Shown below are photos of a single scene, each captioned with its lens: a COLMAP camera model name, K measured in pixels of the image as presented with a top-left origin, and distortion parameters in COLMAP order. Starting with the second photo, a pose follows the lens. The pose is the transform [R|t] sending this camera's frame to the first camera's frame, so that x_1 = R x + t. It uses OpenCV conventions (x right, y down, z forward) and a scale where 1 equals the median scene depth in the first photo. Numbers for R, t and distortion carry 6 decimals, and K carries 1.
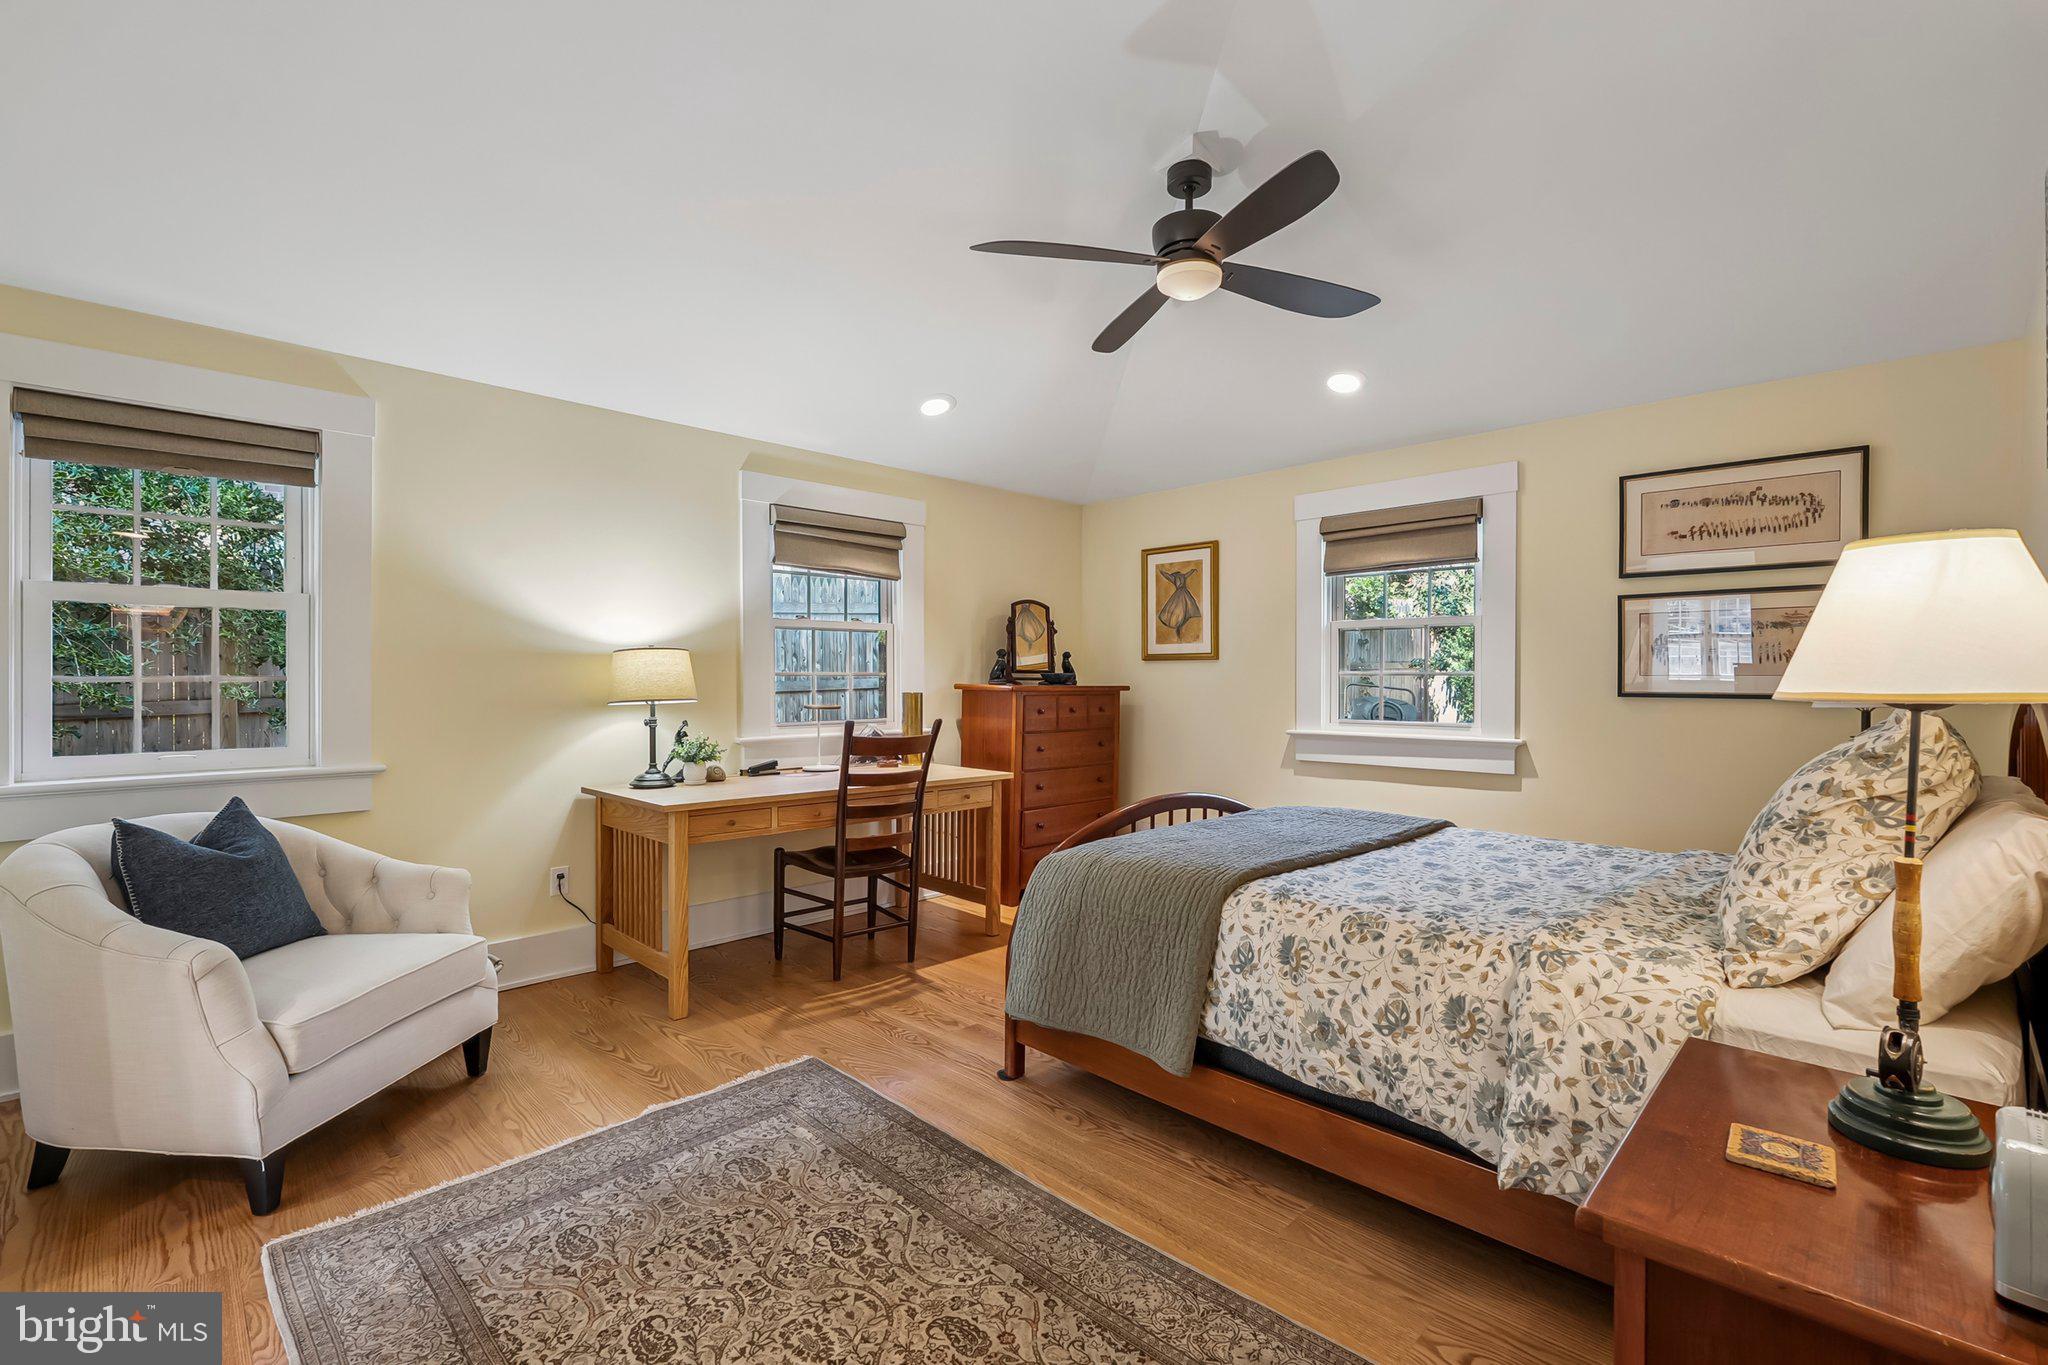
lens RADIAL K [[907.7, 0, 1026.5], [0, 907.7, 681.6], [0, 0, 1]] dist [-0.007164, 0.001290]
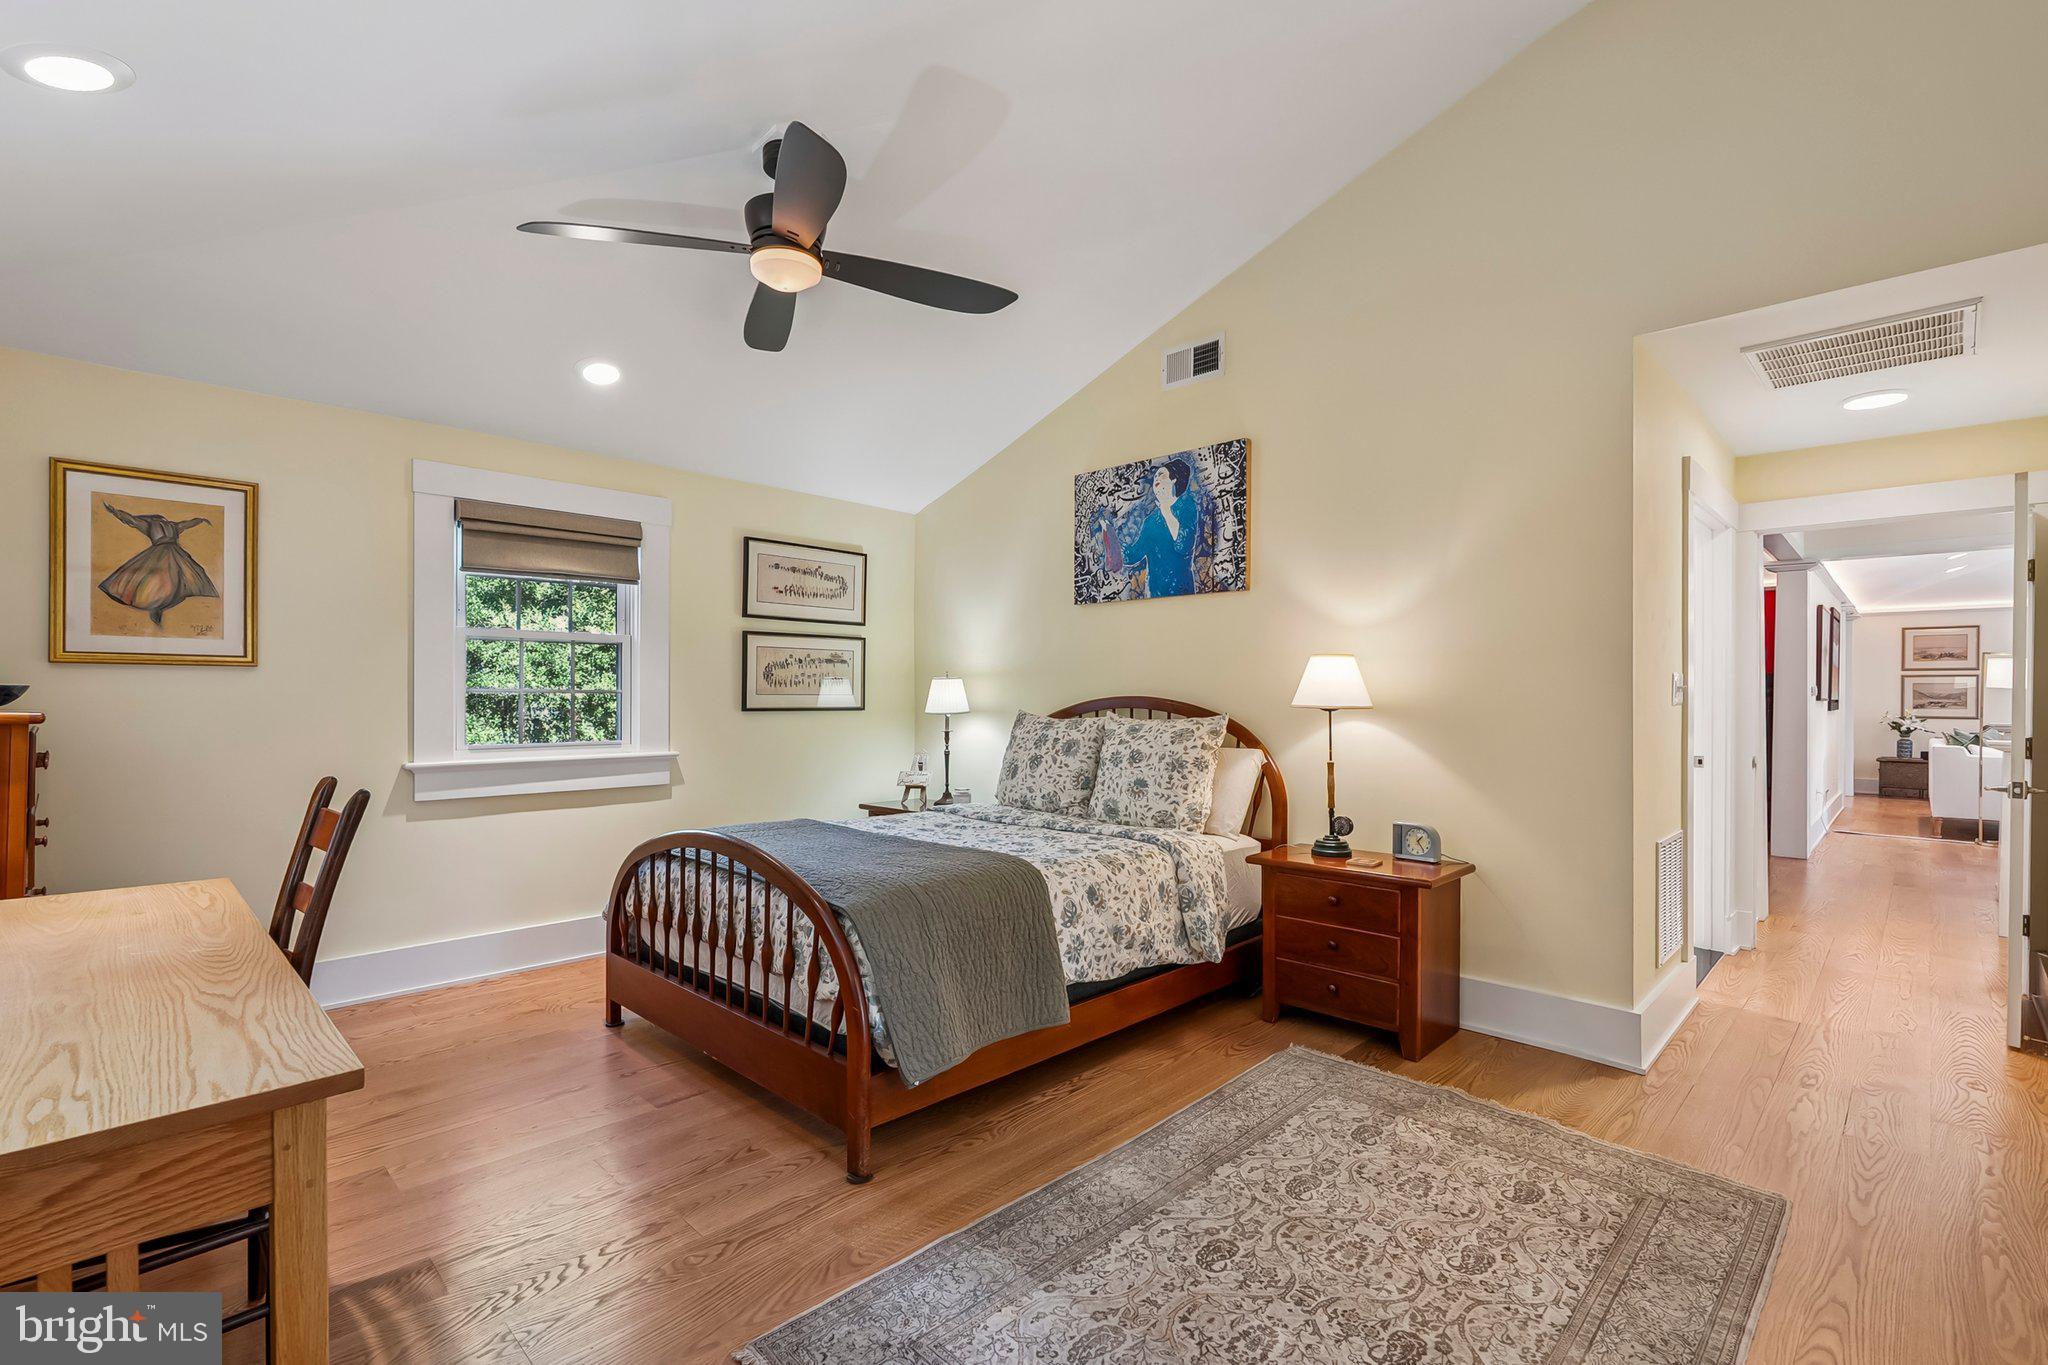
lens RADIAL K [[907.7, 0, 1035.0], [0, 907.7, 708.0], [0, 0, 1]] dist [-0.007164, 0.001290]
pose [[-0.012851, -0.013957, 0.999820, -0.664574], [-0.001319, 0.999902, 0.013941, -0.006462], [-0.999917, -0.001140, -0.012869, 0.666819]]
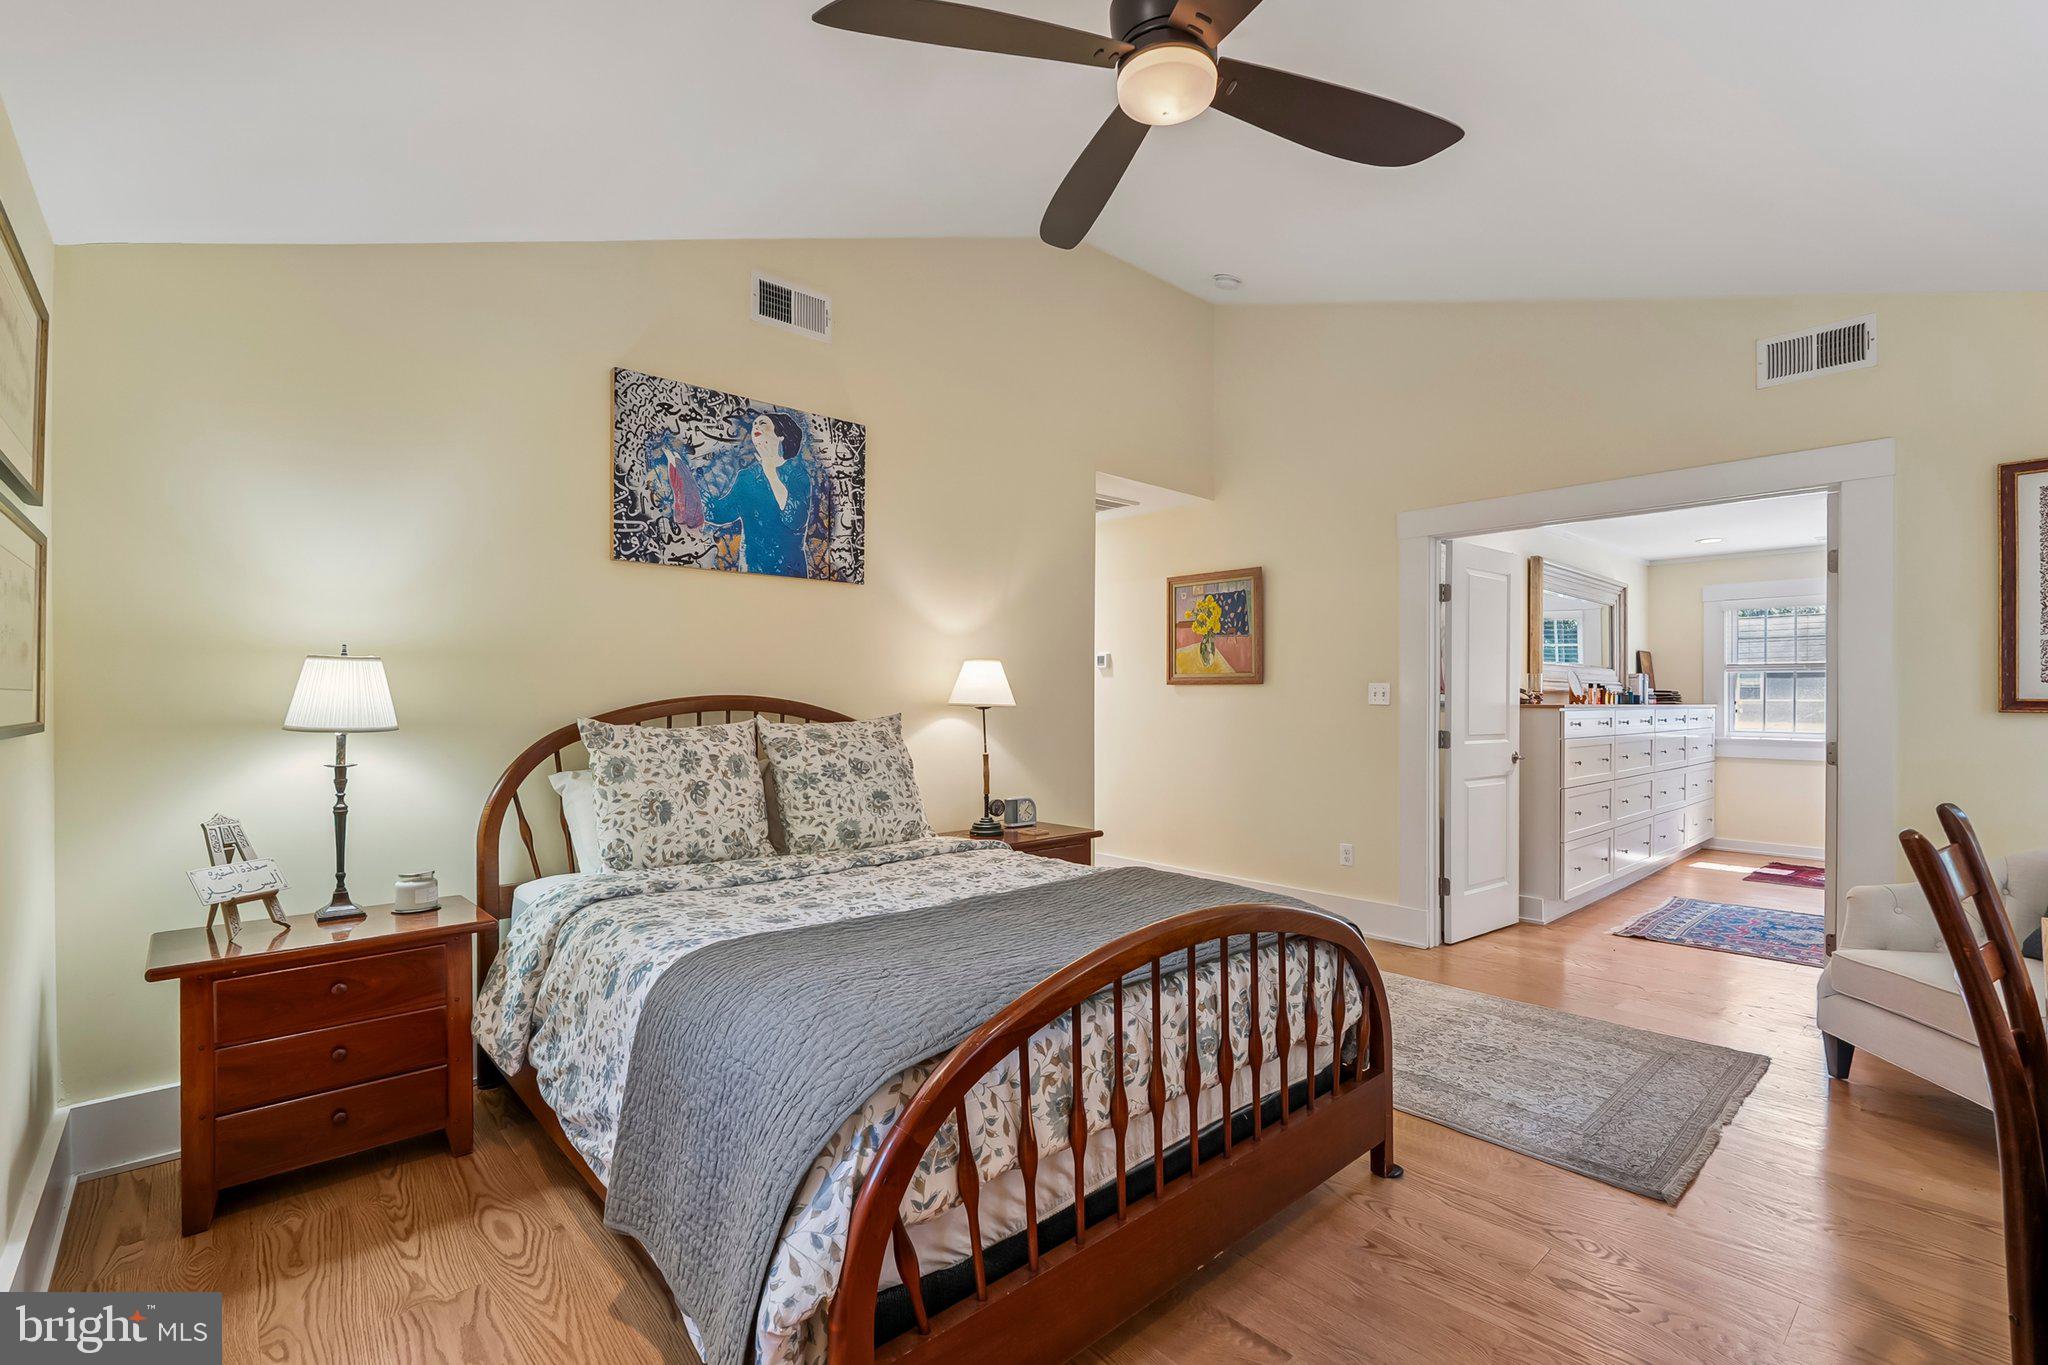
lens RADIAL K [[907.7, 0, 1019.8], [0, 907.7, 699.9], [0, 0, 1]] dist [-0.007164, 0.001290]
pose [[-0.998087, -0.006133, 0.061521, 0.211673], [-0.005820, 0.999969, 0.005276, -0.007467], [-0.061552, 0.004907, -0.998092, 1.458870]]
